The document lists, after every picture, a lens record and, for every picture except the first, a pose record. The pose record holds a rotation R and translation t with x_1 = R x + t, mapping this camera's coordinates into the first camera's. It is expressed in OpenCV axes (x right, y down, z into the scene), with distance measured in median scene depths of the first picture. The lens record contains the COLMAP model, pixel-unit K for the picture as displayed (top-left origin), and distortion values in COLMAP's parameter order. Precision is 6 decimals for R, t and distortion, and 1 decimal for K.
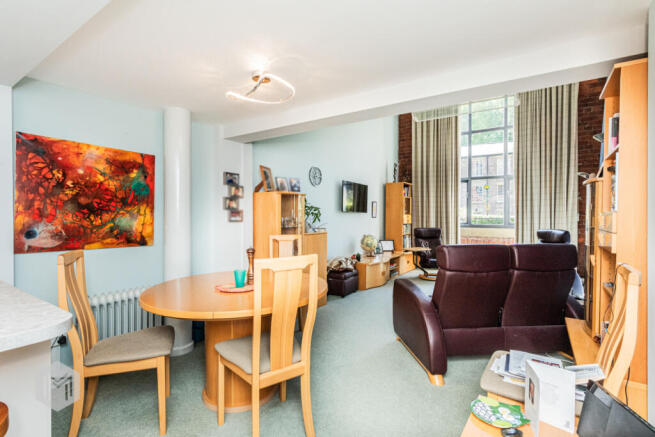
lens RADIAL K [[314.4, 0, 327.1], [0, 314.4, 218.7], [0, 0, 1]] dist [-0.000474, 0.000030]
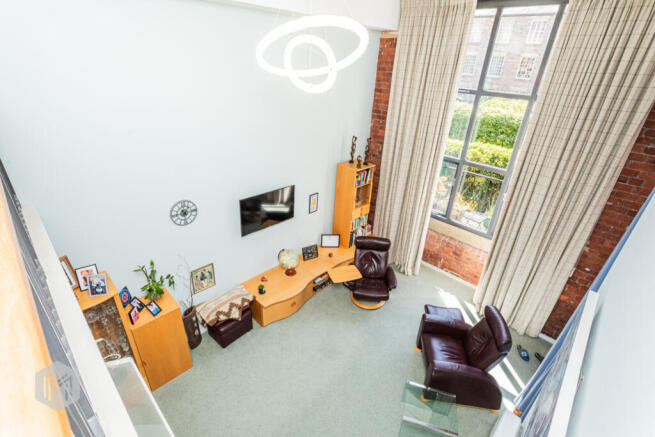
lens RADIAL K [[312.5, 0, 327.7], [0, 312.5, 217.8], [0, 0, 1]] dist [-0.004484, -0.000348]
pose [[0.983526, 0.117542, -0.137332, 0.280823], [-0.045096, 0.895249, 0.443278, -0.327737], [0.175051, -0.429783, 0.885801, 0.280976]]
